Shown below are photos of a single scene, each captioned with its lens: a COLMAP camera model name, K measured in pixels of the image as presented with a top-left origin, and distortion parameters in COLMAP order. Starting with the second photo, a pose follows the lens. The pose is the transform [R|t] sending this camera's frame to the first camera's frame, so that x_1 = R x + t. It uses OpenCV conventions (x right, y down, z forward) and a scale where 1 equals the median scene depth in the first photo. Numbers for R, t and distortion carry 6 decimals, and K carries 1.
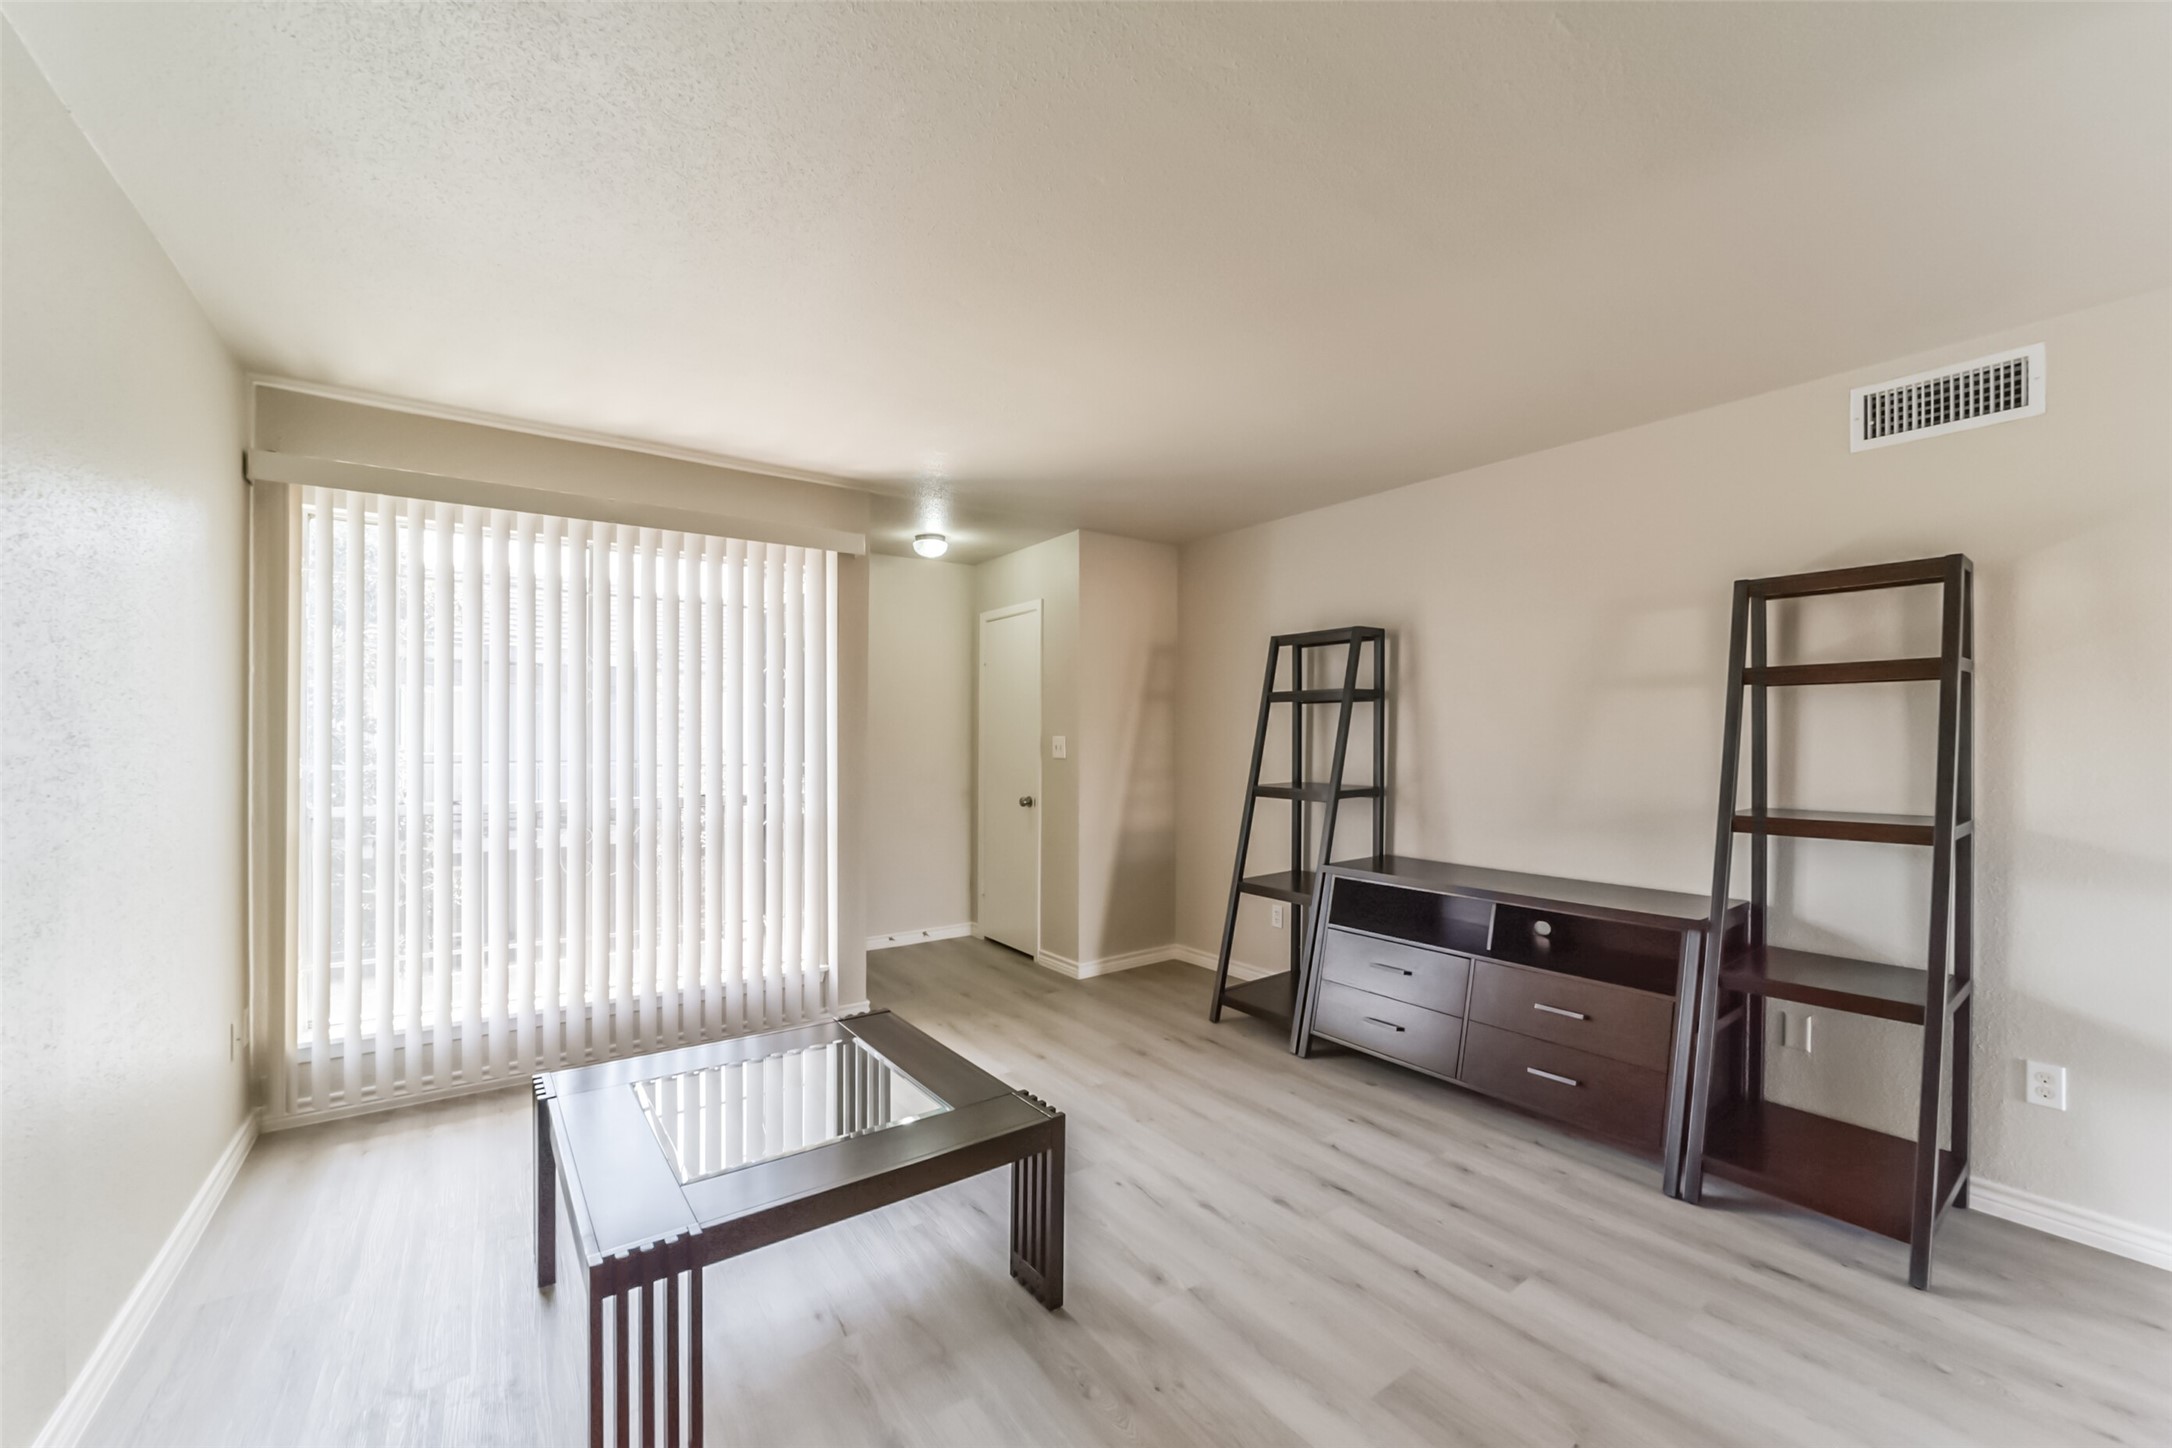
lens RADIAL K [[841.5, 0, 1074.4], [0, 841.5, 743.8], [0, 0, 1]] dist [-0.034334, 0.007278]
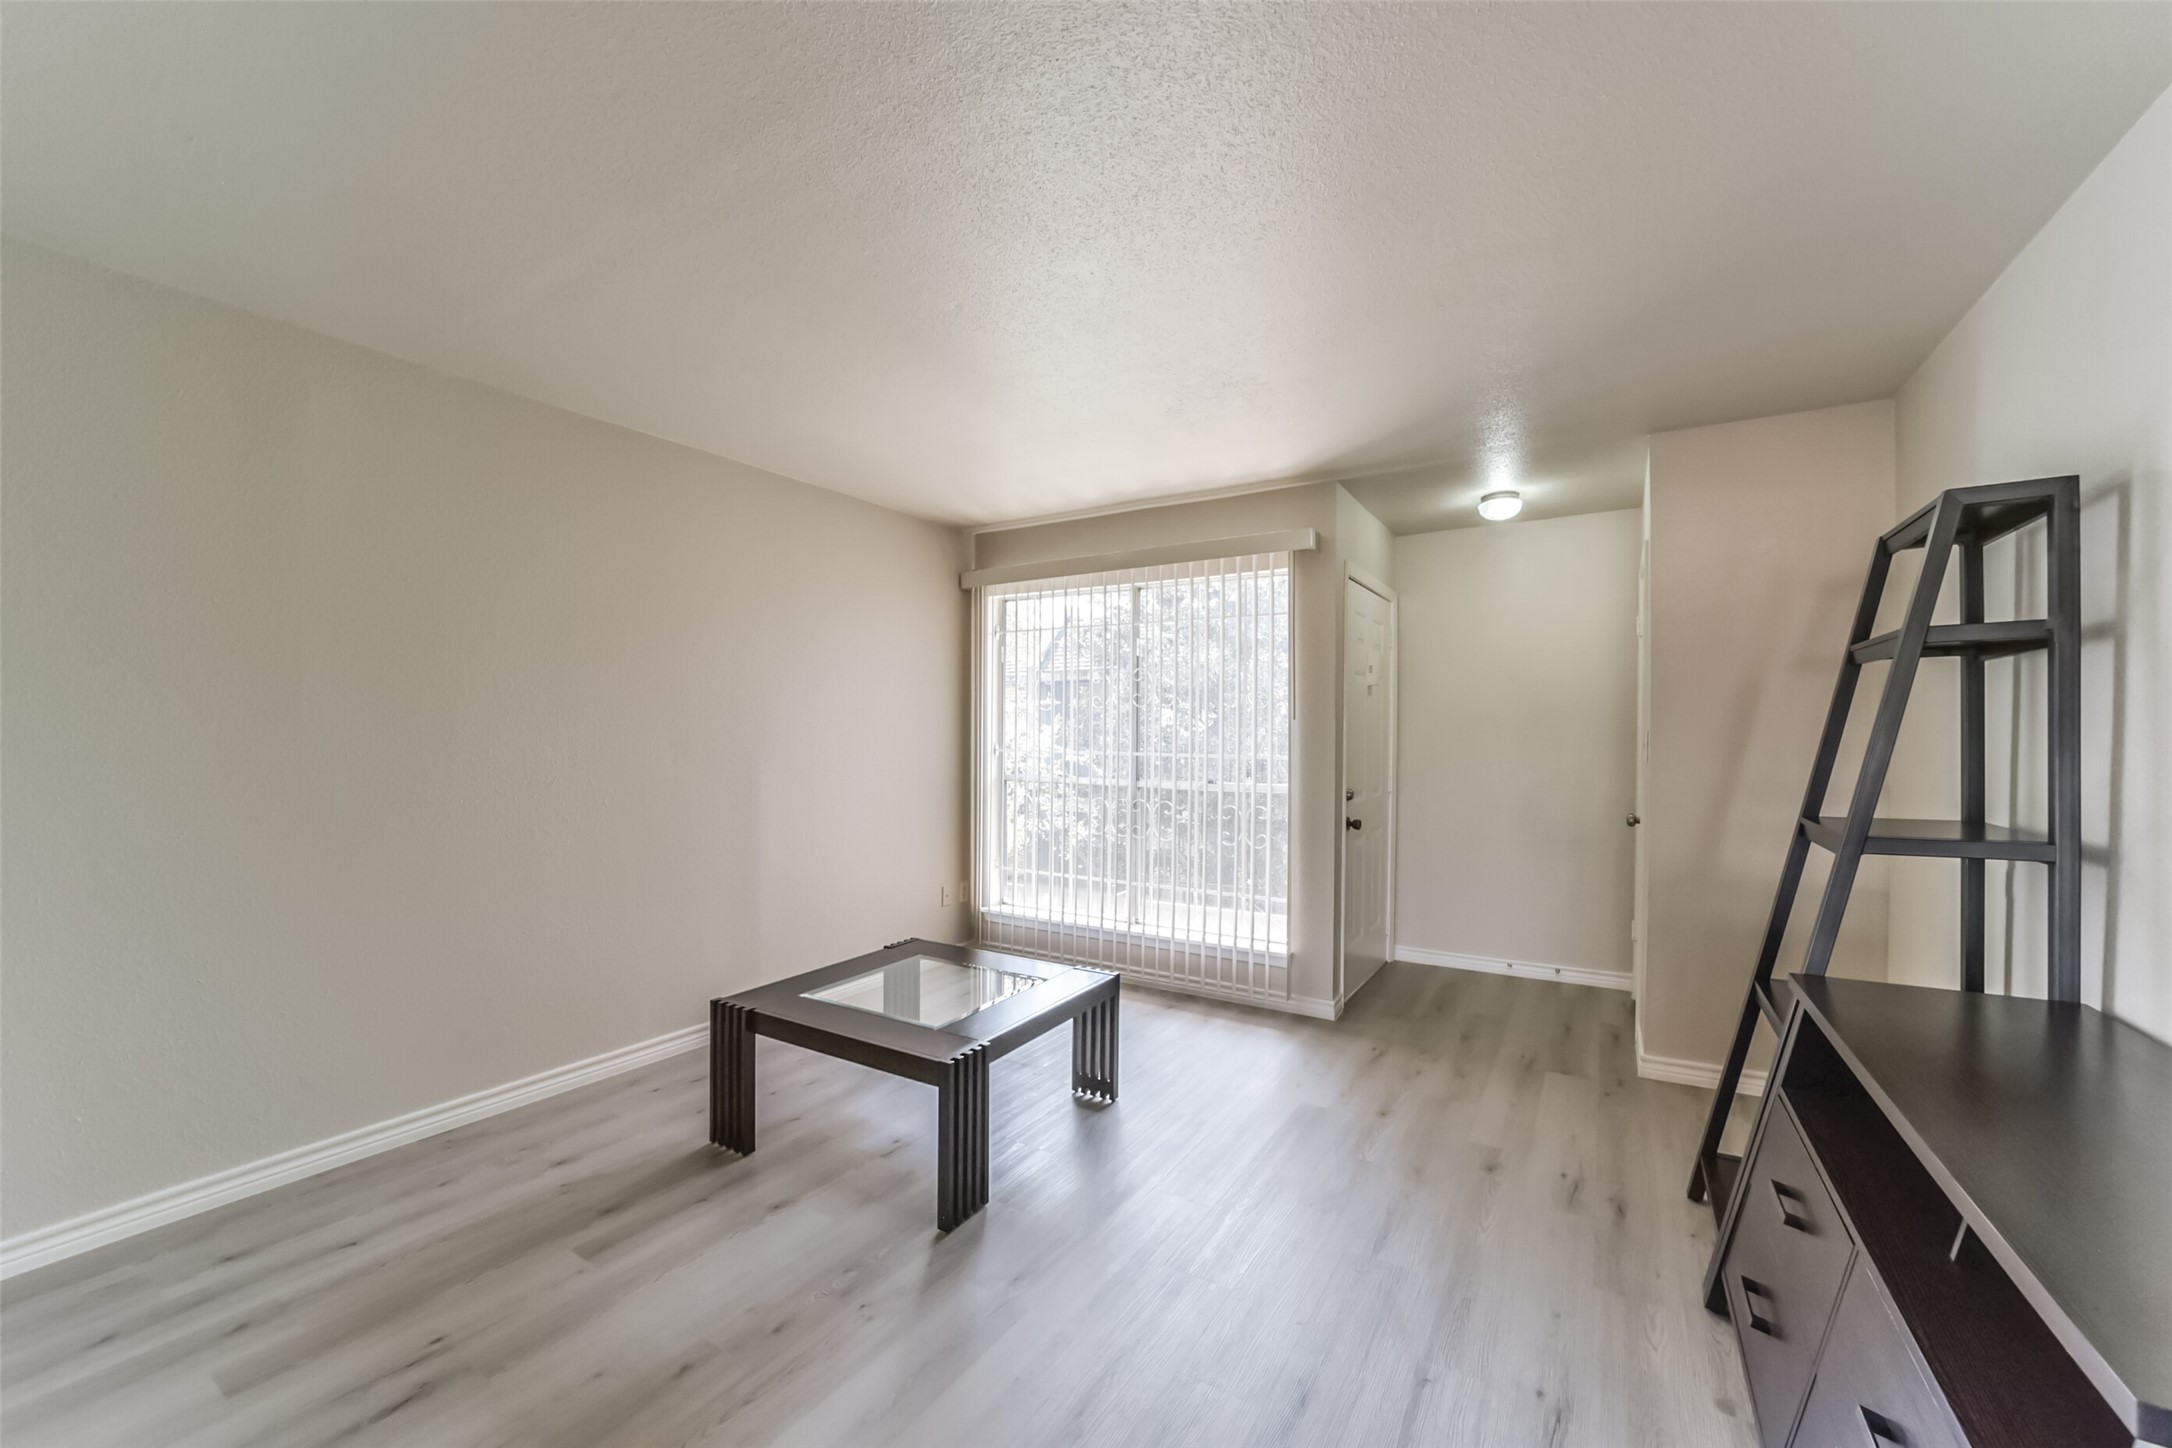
lens RADIAL K [[841.5, 0, 1100.0], [0, 841.5, 731.4], [0, 0, 1]] dist [-0.034334, 0.007278]
pose [[0.389101, 0.000705, -0.921195, 0.567416], [-0.009184, 0.999953, -0.003114, -0.001972], [0.921149, 0.009671, 0.389090, 0.381646]]
